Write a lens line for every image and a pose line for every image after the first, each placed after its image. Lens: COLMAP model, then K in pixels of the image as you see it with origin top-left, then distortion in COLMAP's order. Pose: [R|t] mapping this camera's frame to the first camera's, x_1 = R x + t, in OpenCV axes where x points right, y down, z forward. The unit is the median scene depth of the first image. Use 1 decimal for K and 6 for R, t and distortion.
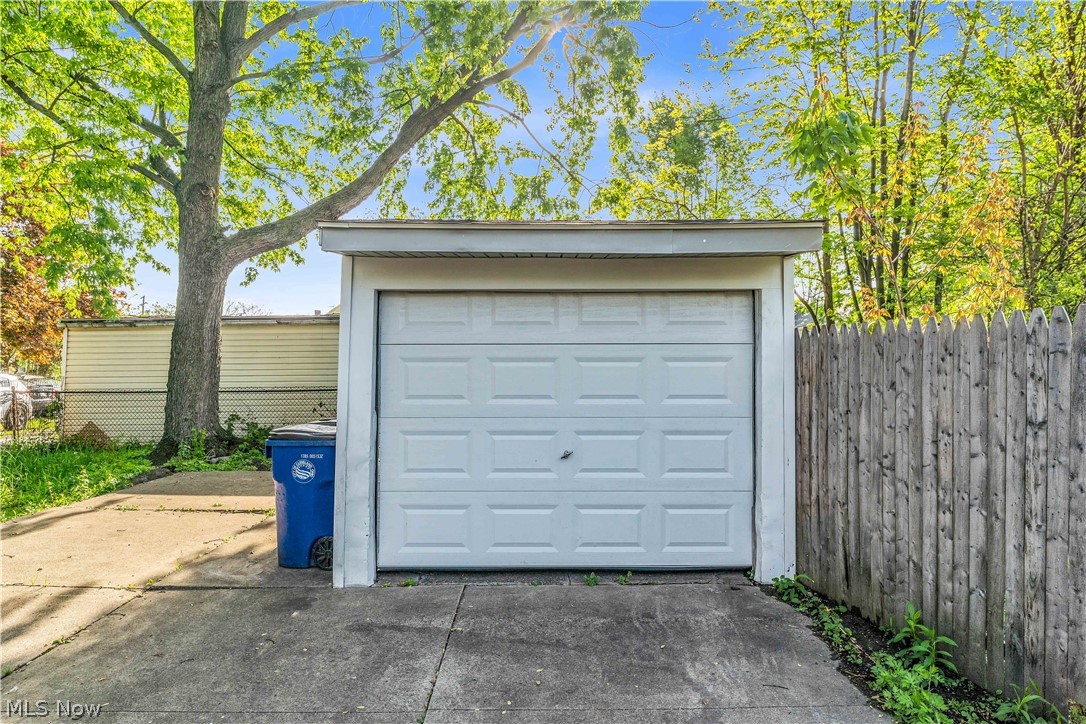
lens RADIAL K [[643.8, 0, 543.4], [0, 643.8, 367.0], [0, 0, 1]] dist [-0.000252, 0.000617]
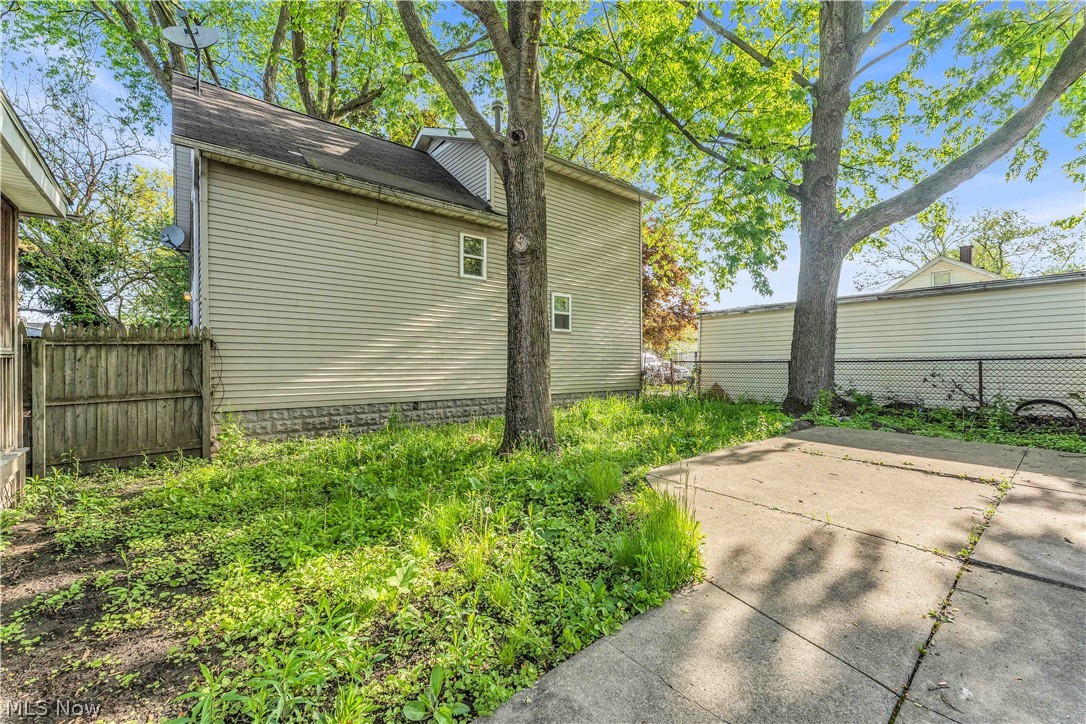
lens RADIAL K [[452.3, 0, 533.9], [0, 452.3, 366.3], [0, 0, 1]] dist [-0.002699, -0.000022]
pose [[0.621816, 0.009292, -0.783108, -0.222225], [0.006029, 0.999843, 0.016651, 0.035832], [0.783140, -0.015075, 0.621662, 0.091418]]
